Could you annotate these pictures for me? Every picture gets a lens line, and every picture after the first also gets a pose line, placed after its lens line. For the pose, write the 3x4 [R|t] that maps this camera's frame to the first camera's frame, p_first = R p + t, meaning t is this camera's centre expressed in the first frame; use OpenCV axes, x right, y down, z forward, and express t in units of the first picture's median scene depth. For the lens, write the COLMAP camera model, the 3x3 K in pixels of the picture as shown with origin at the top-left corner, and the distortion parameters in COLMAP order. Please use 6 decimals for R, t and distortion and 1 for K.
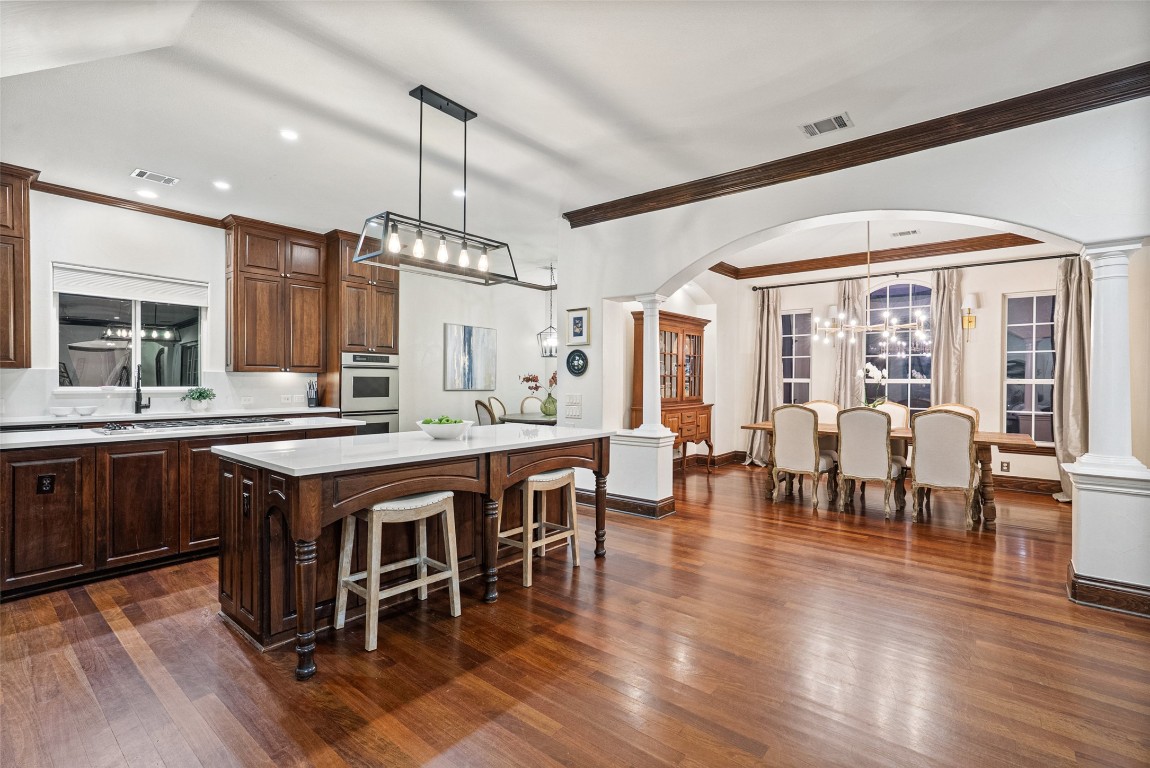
lens RADIAL K [[534.3, 0, 562.0], [0, 534.3, 384.8], [0, 0, 1]] dist [-0.001100, 0.000317]
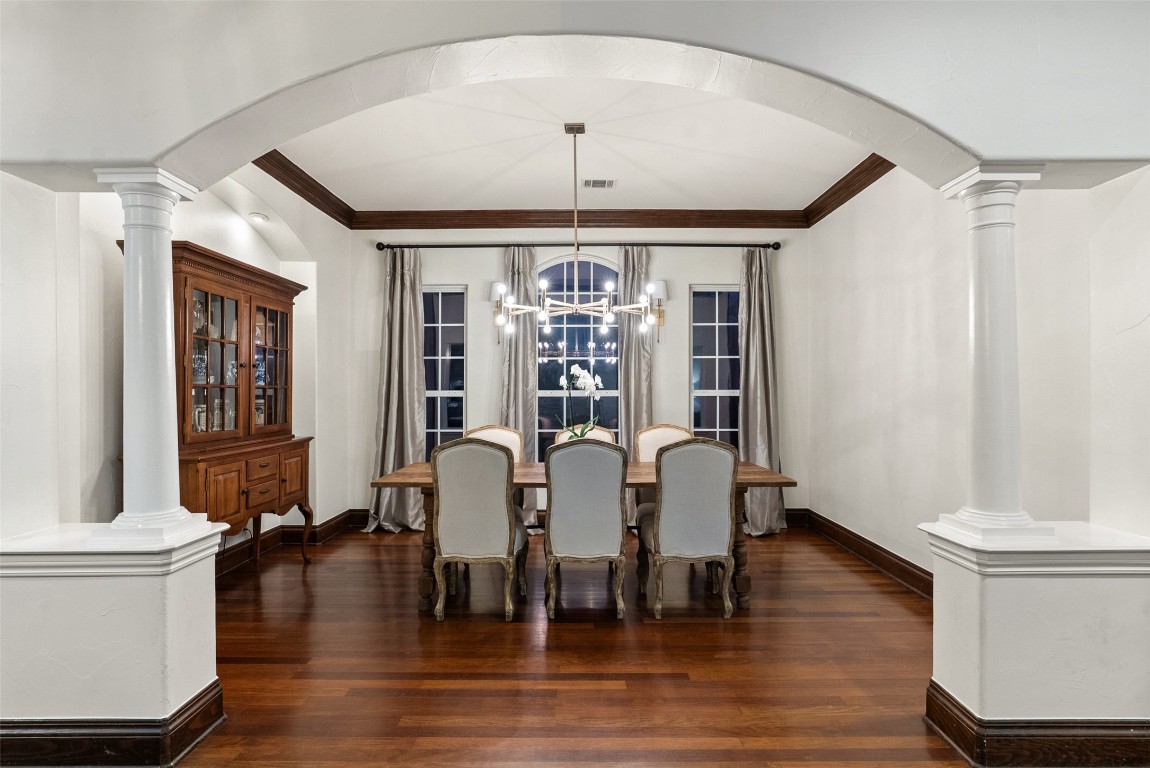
lens RADIAL K [[593.5, 0, 578.9], [0, 593.5, 392.3], [0, 0, 1]] dist [-0.002776, -0.000214]
pose [[0.758359, -0.005069, 0.651817, 0.097782], [0.012135, 0.999906, -0.006342, -0.003402], [-0.651724, 0.012719, 0.758349, 0.375429]]
